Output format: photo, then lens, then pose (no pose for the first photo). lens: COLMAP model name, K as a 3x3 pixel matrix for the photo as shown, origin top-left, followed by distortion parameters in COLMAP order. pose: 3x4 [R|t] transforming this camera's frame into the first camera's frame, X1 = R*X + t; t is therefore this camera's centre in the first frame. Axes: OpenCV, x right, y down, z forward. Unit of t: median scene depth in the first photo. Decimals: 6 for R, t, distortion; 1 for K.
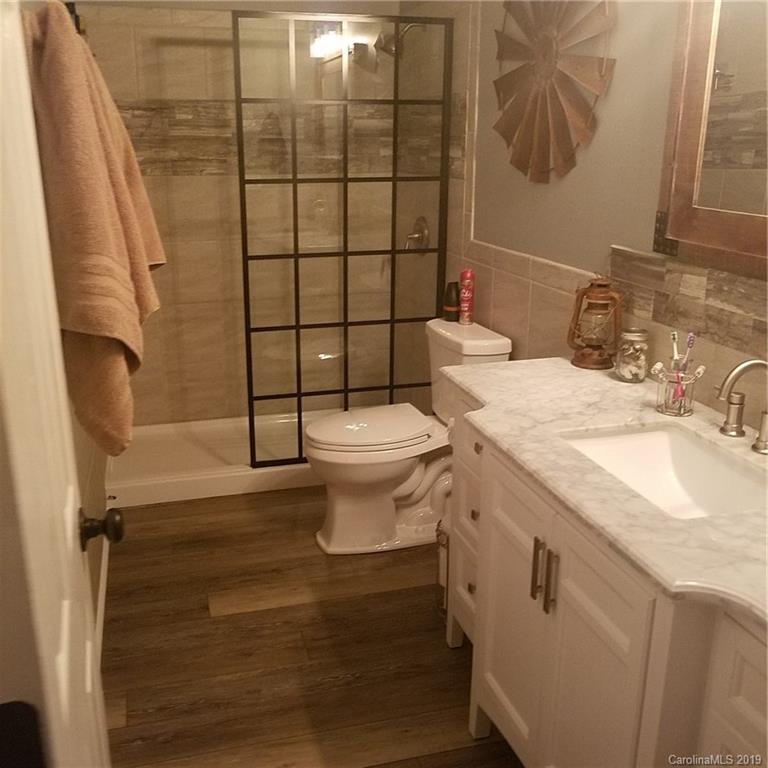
lens RADIAL K [[818.0, 0, 381.1], [0, 818.0, 386.9], [0, 0, 1]] dist [0.032784, -0.016152]
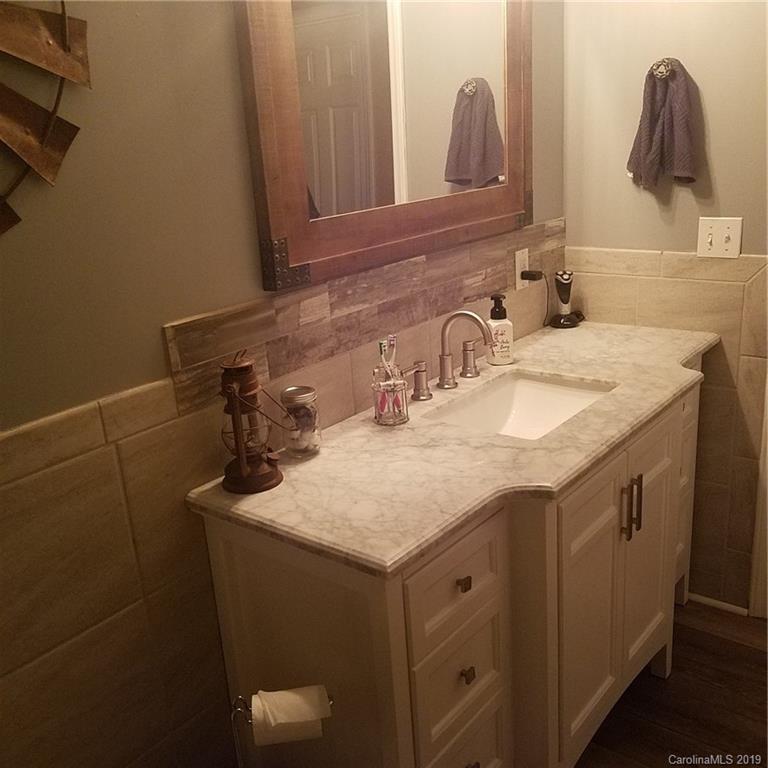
lens RADIAL K [[818.0, 0, 381.1], [0, 818.0, 386.9], [0, 0, 1]] dist [0.032784, -0.016152]
pose [[-0.567263, -0.213519, 0.795376, -0.386332], [0.309803, 0.839533, 0.446325, -0.430857], [-0.763043, 0.499593, -0.410087, 1.371840]]
